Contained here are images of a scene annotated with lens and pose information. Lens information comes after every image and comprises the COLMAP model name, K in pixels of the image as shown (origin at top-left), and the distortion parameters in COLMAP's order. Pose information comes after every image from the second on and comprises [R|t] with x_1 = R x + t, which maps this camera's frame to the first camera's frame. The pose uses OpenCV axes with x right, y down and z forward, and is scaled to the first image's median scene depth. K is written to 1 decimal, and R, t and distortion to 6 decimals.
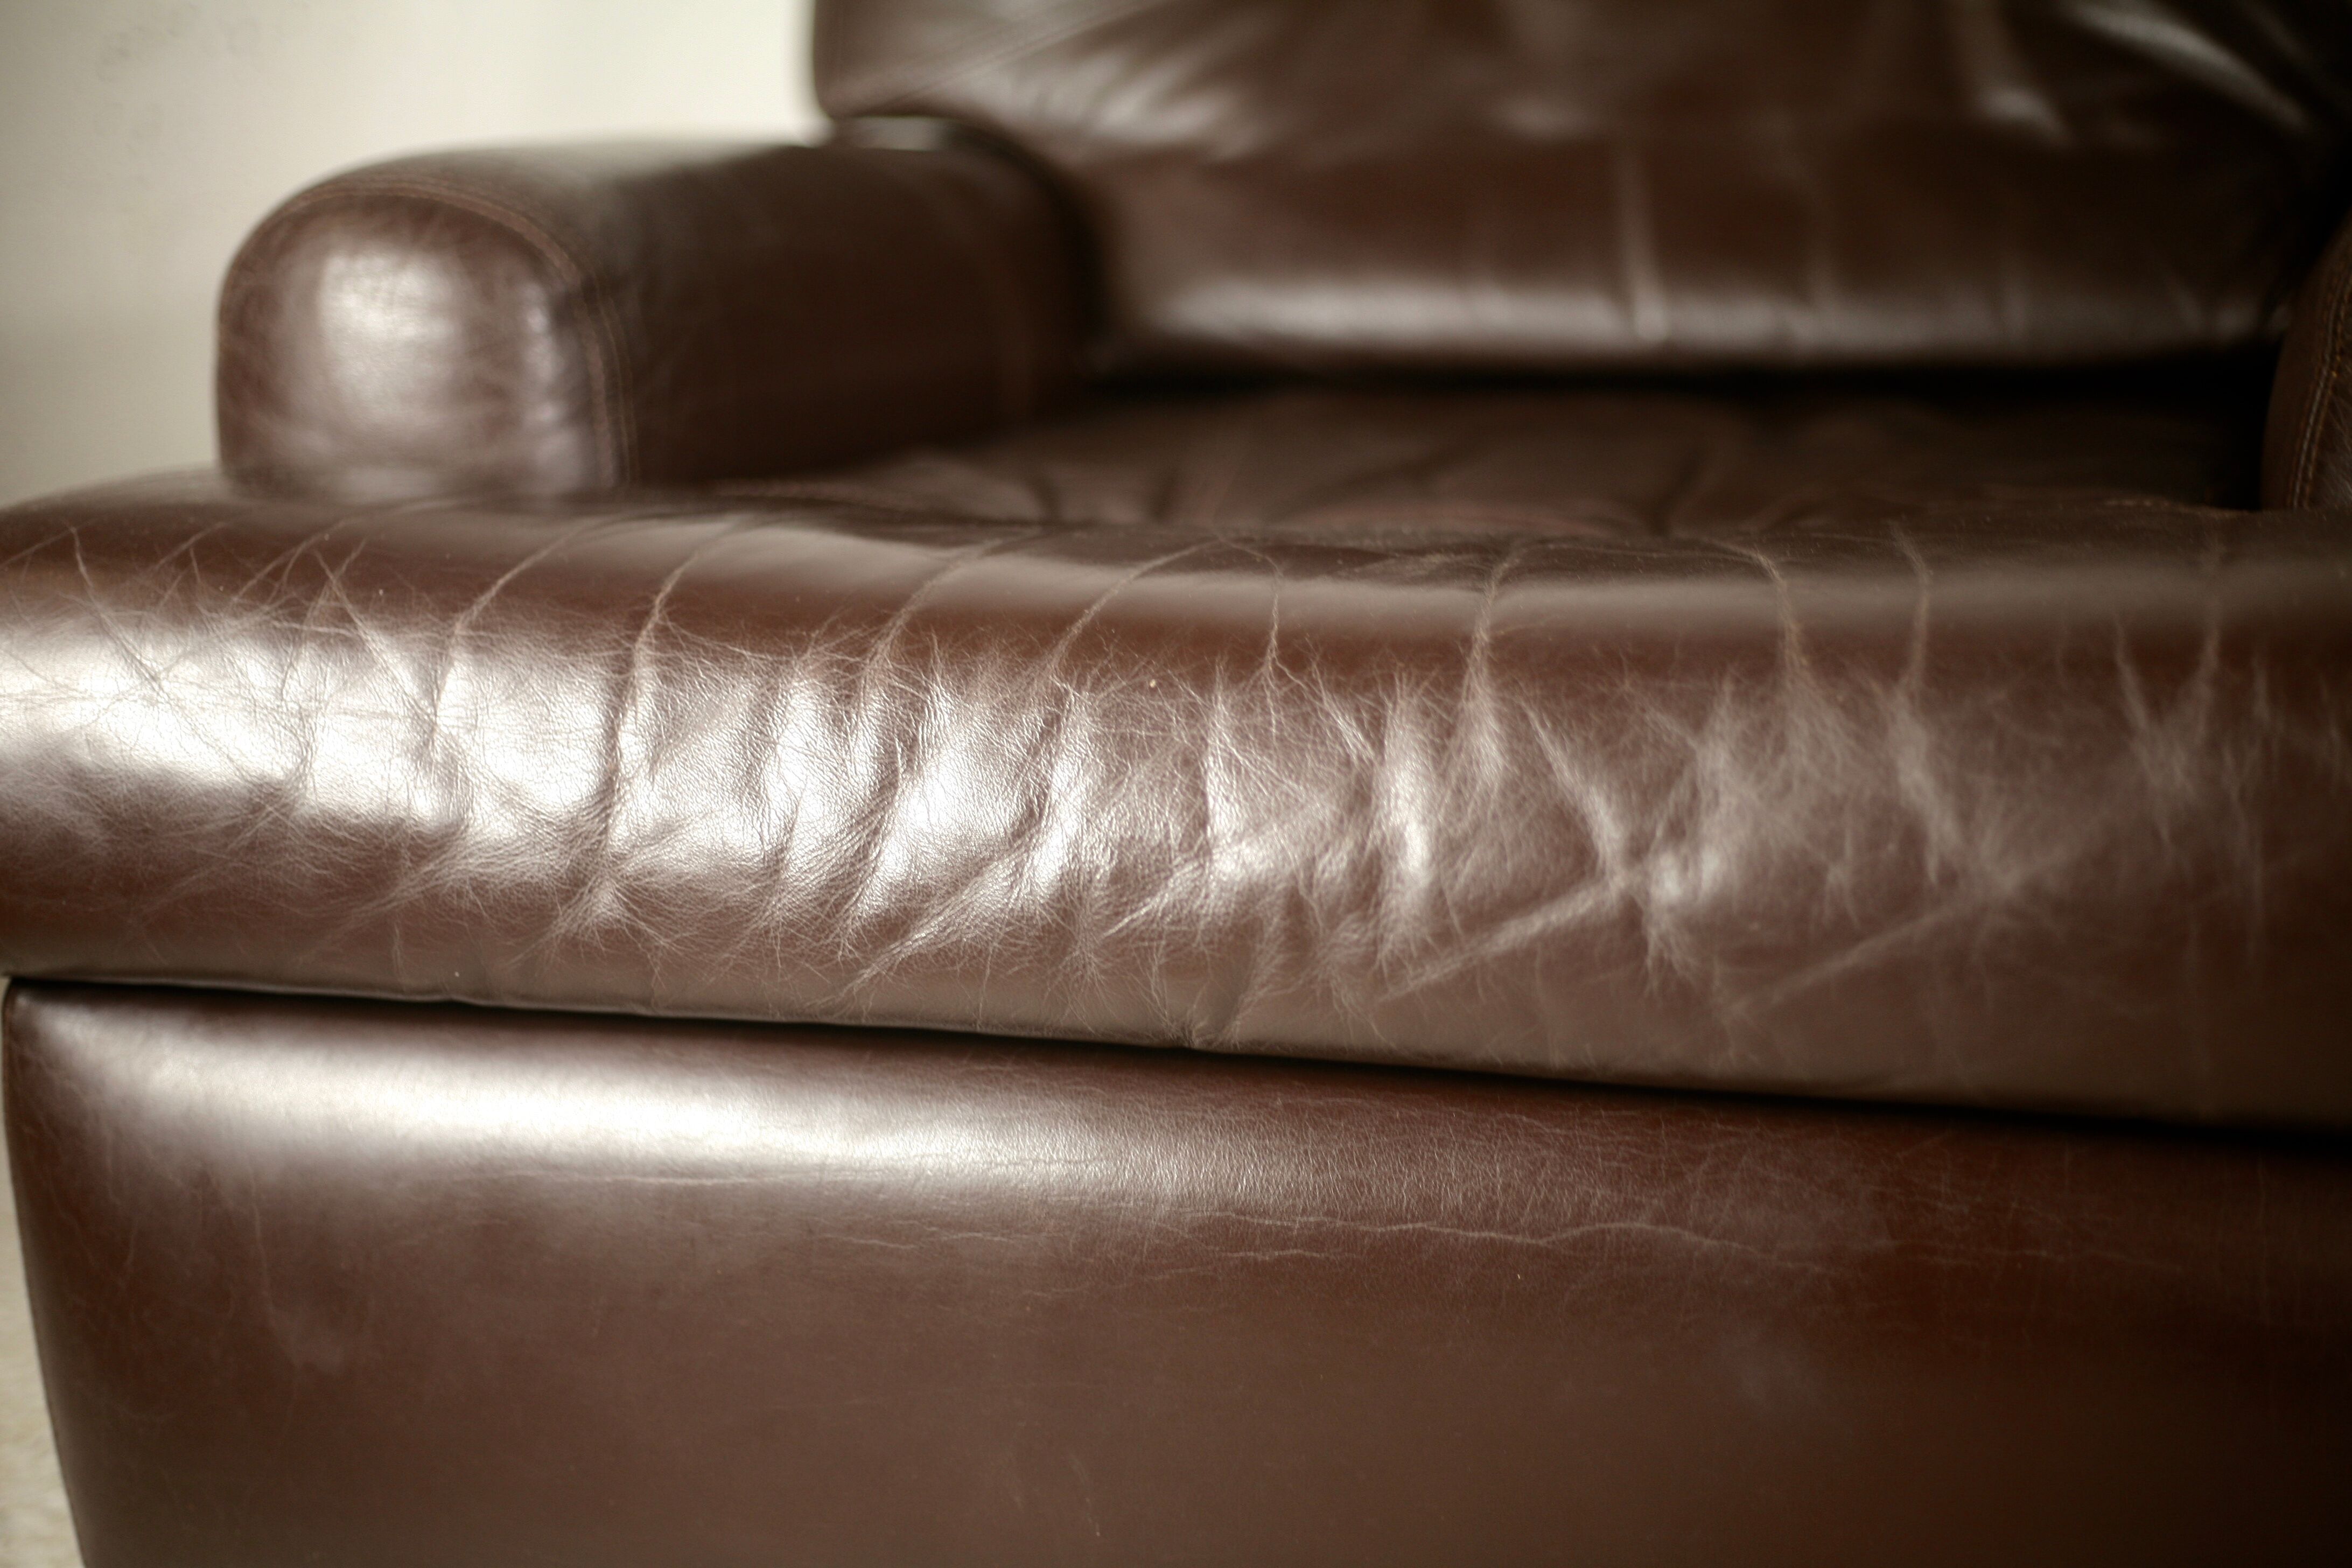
lens RADIAL K [[3624.4, 0, 1160.5], [0, 3624.4, 784.3], [0, 0, 1]] dist [-0.111635, -0.017718]
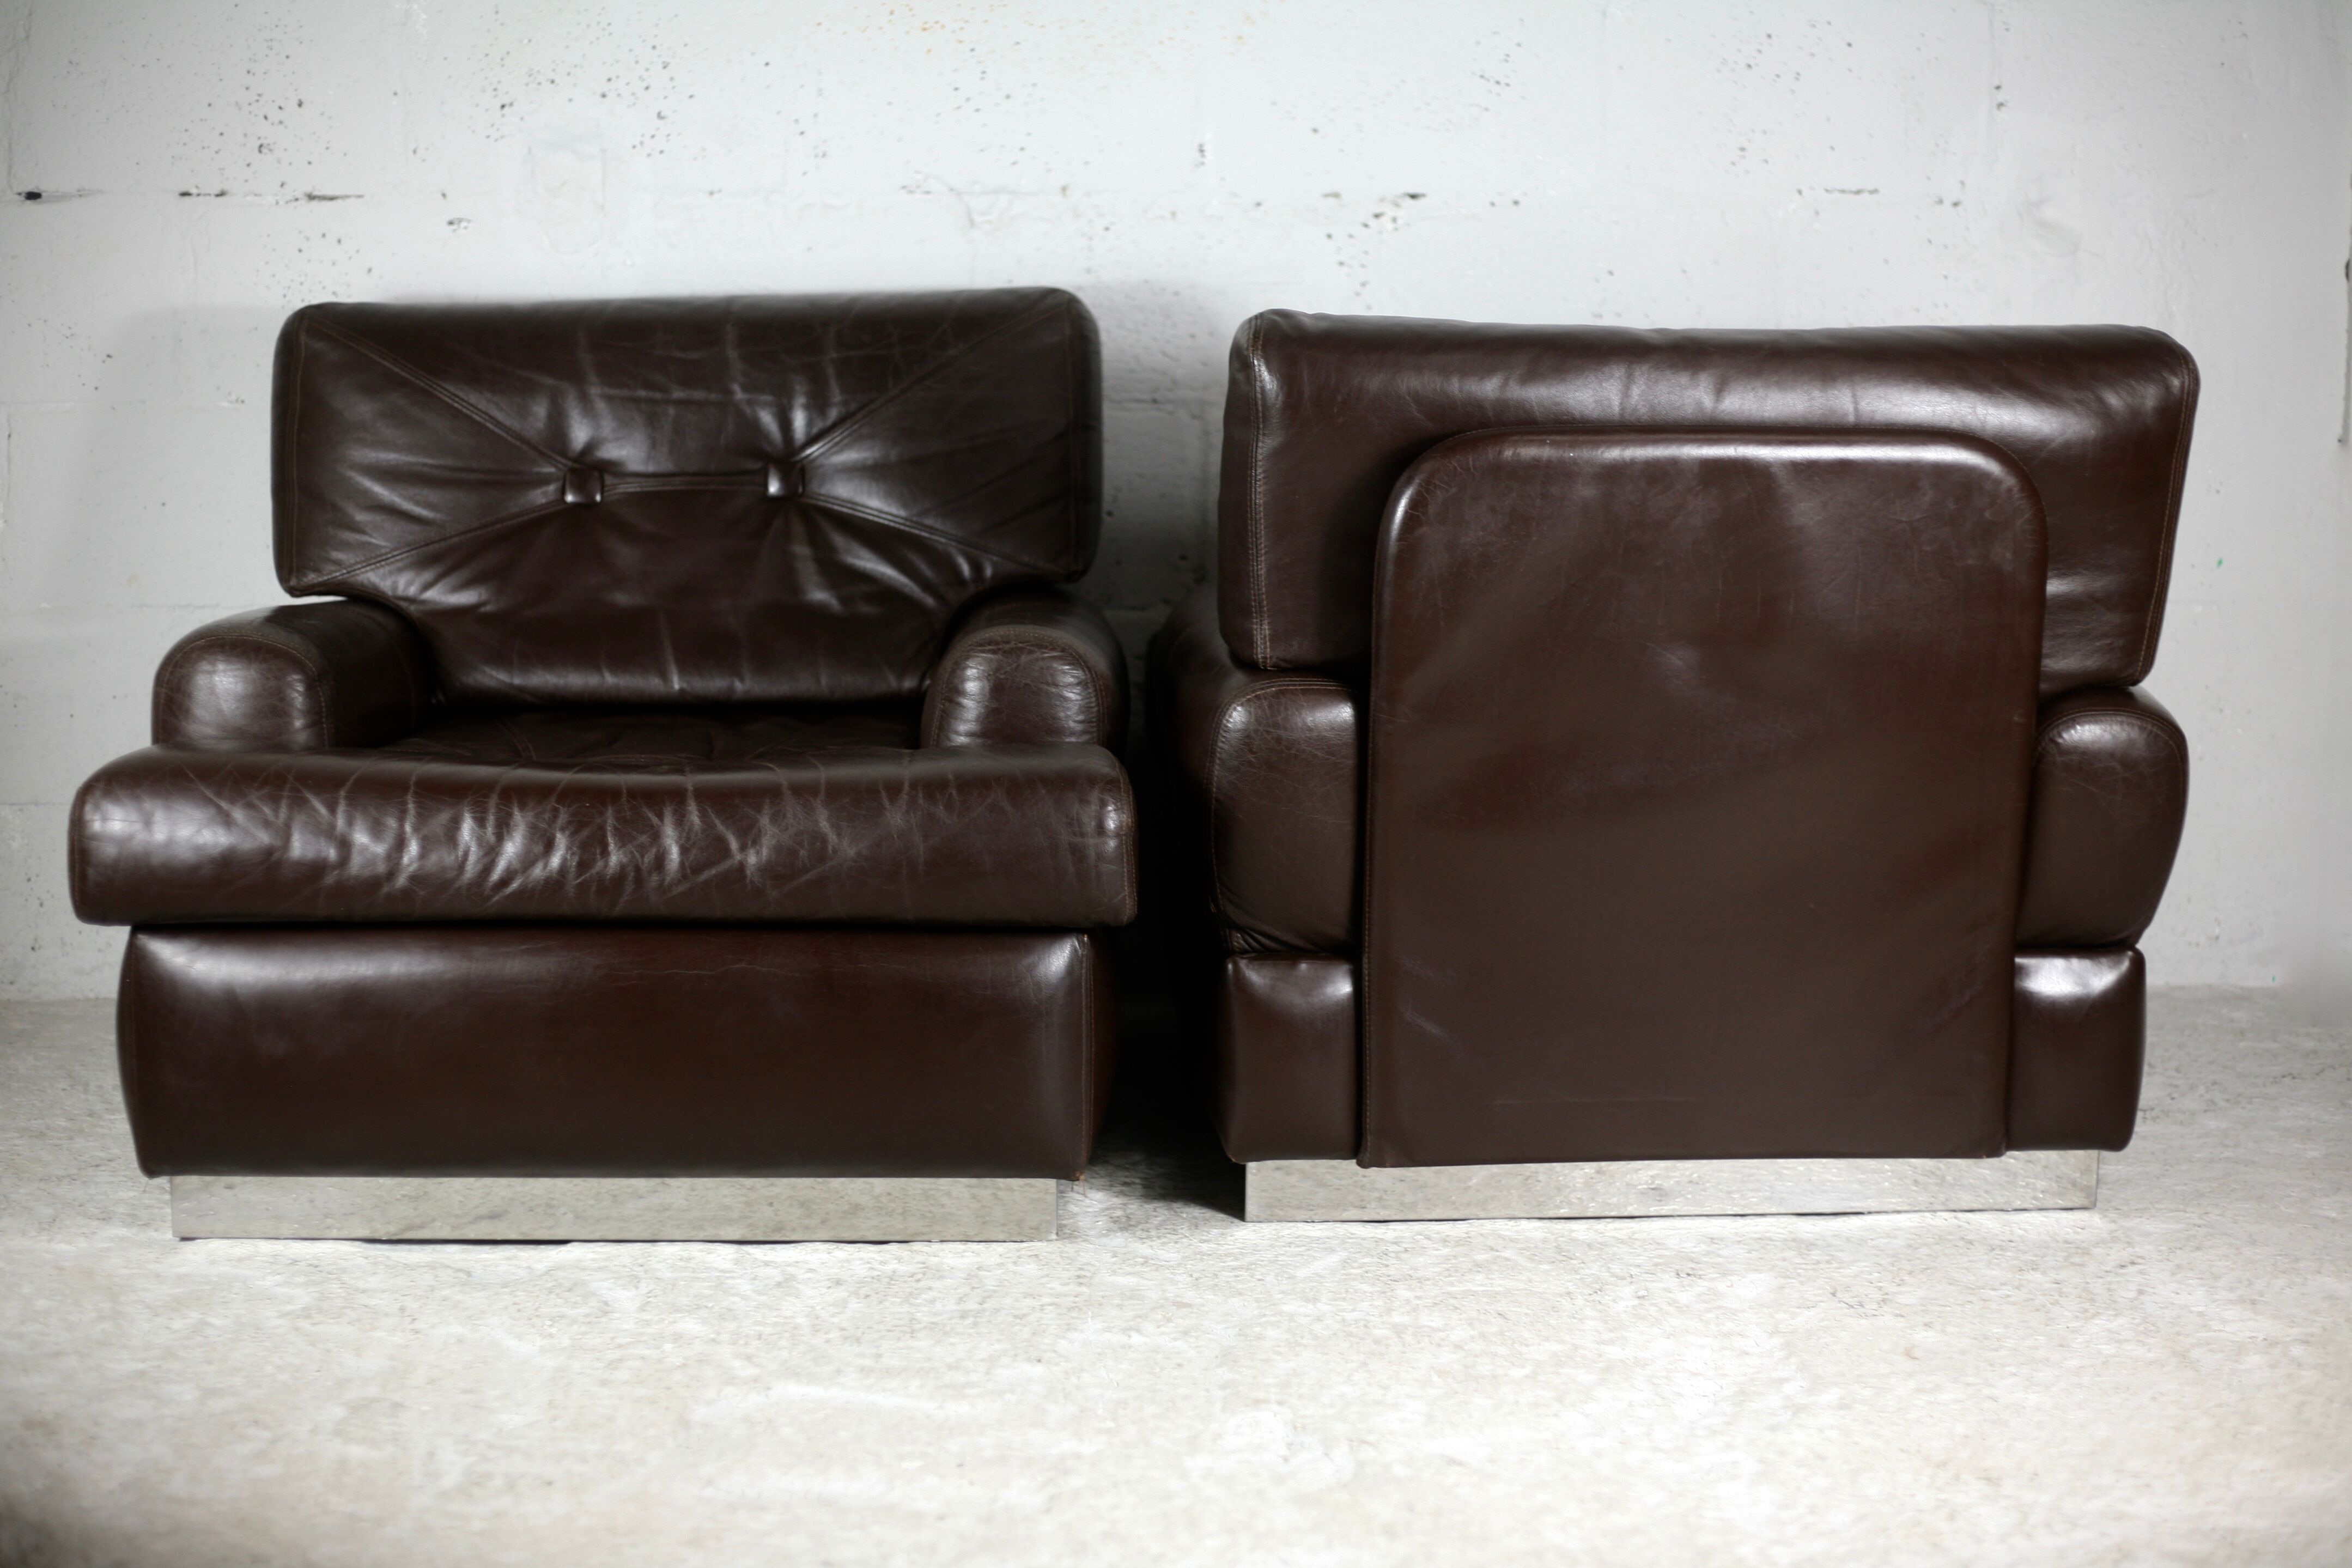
lens RADIAL K [[3521.4, 0, 1171.0], [0, 3521.4, 773.7], [0, 0, 1]] dist [-0.095575, -0.090872]
pose [[0.934898, -0.008794, 0.354807, -0.631141], [0.040777, 0.995734, -0.082765, 0.226695], [-0.352566, 0.091845, 0.931269, -2.113756]]
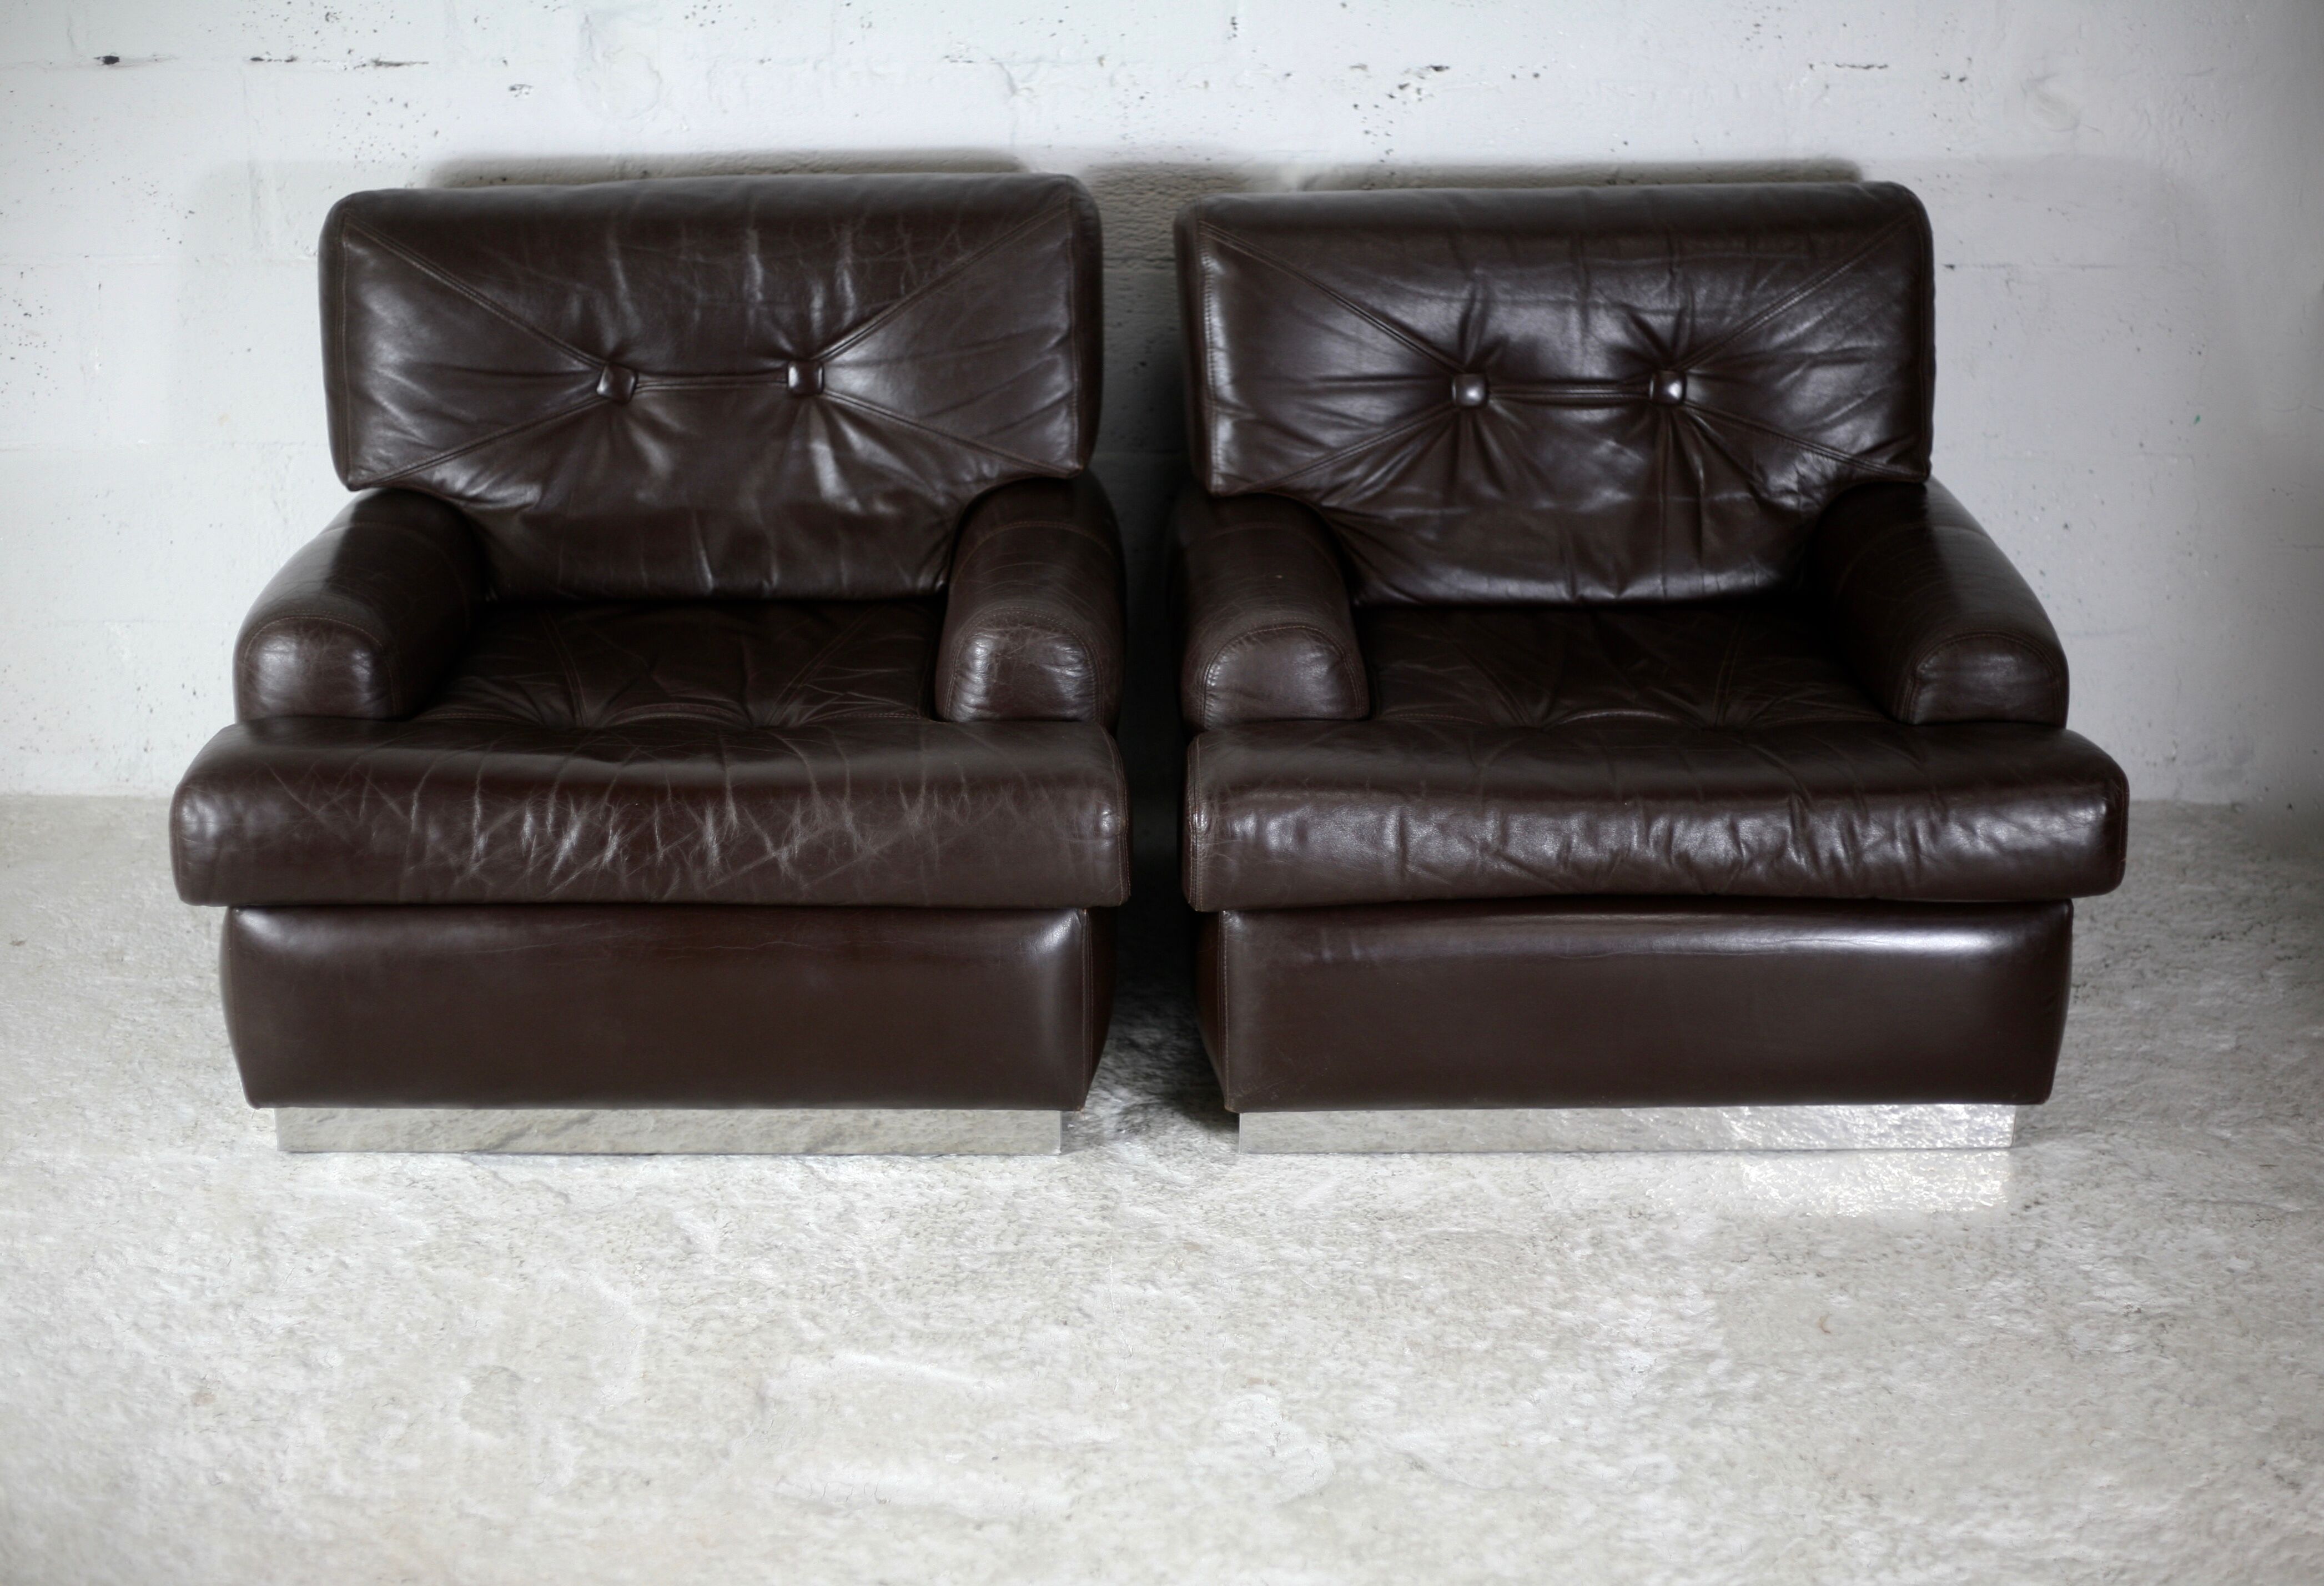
lens RADIAL K [[3599.3, 0, 1179.2], [0, 3599.3, 795.0], [0, 0, 1]] dist [-0.107605, -0.038642]
pose [[0.940557, -0.075583, 0.331119, -0.703698], [0.030857, 0.989908, 0.138310, -0.521516], [-0.338232, -0.119871, 0.933397, -2.510378]]
